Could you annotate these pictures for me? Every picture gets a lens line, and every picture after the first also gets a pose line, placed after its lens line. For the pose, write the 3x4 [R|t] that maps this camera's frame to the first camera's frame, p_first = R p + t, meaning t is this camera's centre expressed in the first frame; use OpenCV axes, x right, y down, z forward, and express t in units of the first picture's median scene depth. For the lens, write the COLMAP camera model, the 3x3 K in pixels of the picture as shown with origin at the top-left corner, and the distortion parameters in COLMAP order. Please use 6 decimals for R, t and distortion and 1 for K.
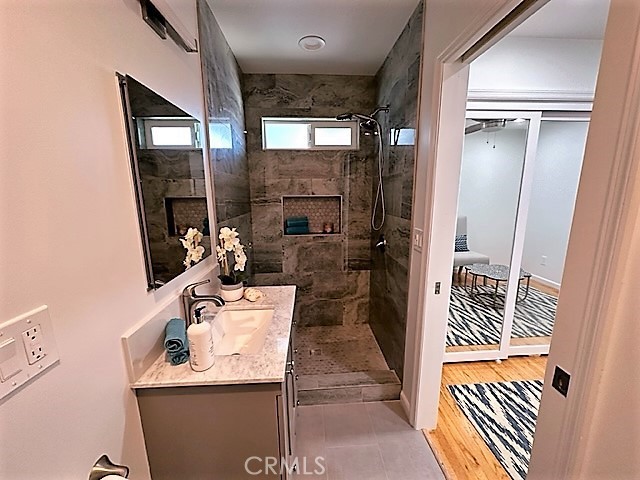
lens RADIAL K [[256.0, 0, 322.1], [0, 256.0, 241.2], [0, 0, 1]] dist [-0.001009, 0.000284]
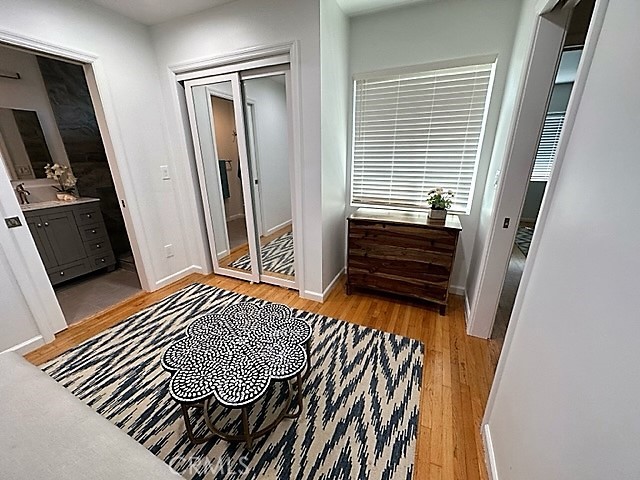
lens RADIAL K [[256.0, 0, 320.0], [0, 256.0, 240.9], [0, 0, 1]] dist [-0.001009, 0.000284]
pose [[0.881297, 0.150423, -0.447983, 1.780788], [-0.081143, 0.982075, 0.170132, 0.018272], [0.465544, -0.113587, 0.877705, 0.062372]]
